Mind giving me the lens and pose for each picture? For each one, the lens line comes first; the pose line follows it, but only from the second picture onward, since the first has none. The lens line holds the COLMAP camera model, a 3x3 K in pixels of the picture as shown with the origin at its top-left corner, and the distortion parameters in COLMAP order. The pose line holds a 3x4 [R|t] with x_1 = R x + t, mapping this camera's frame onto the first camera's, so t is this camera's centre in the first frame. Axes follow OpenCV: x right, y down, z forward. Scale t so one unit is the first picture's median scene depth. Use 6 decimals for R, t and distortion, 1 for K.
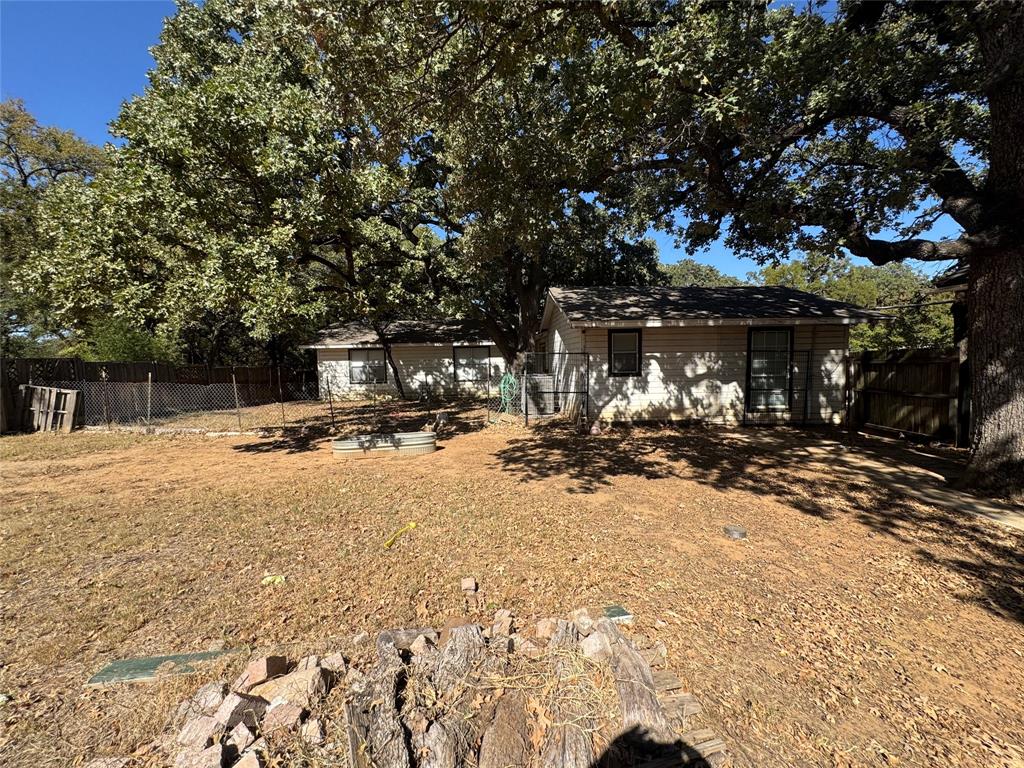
lens RADIAL K [[407.4, 0, 512.0], [0, 407.4, 384.0], [0, 0, 1]] dist [-0.000014, 0.000047]
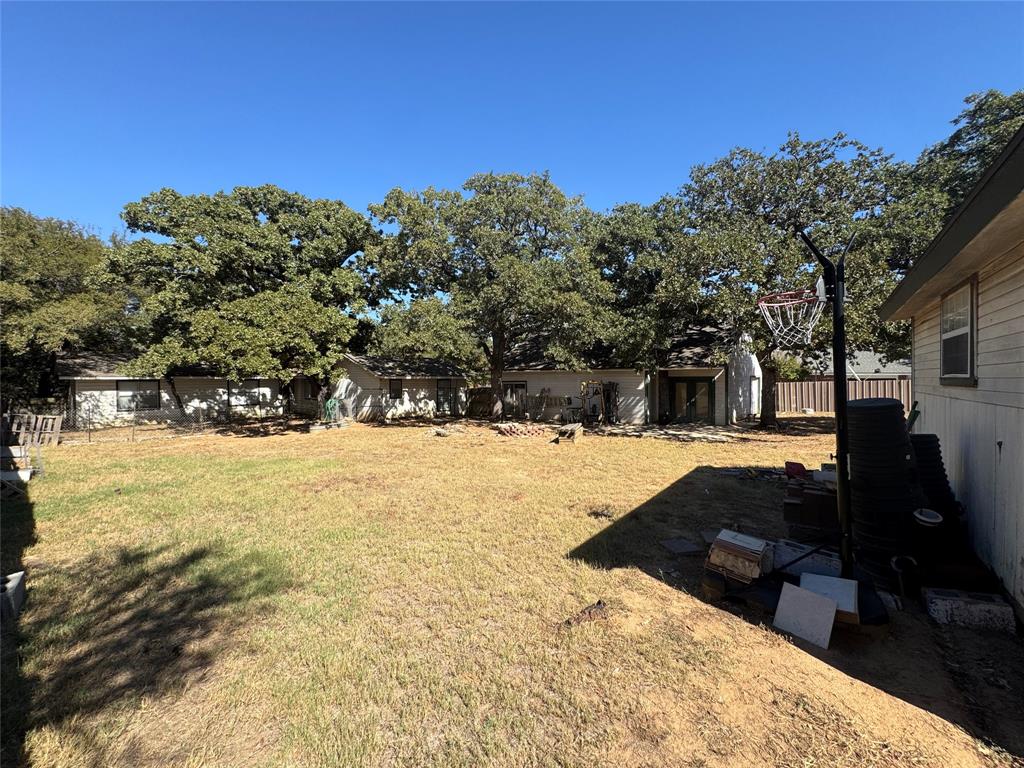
lens RADIAL K [[407.4, 0, 512.0], [0, 407.4, 384.0], [0, 0, 1]] dist [-0.000014, 0.000047]
pose [[0.670048, 0.006482, 0.742289, -0.991736], [0.035471, 0.998540, -0.040739, 0.013938], [-0.741469, 0.053627, 0.668840, -1.053355]]
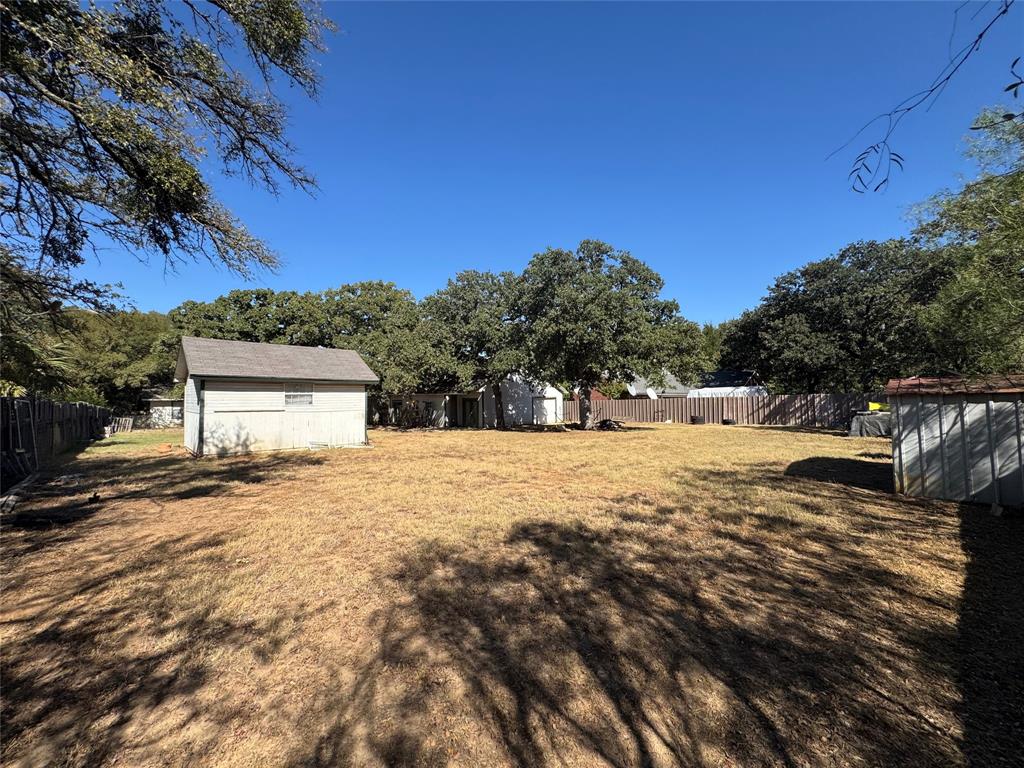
lens RADIAL K [[407.4, 0, 512.0], [0, 407.4, 384.0], [0, 0, 1]] dist [-0.000014, 0.000047]
pose [[0.775457, 0.029442, 0.630714, -0.730806], [0.029873, 0.996083, -0.083226, 0.087281], [-0.630693, 0.083380, 0.771540, -2.999267]]
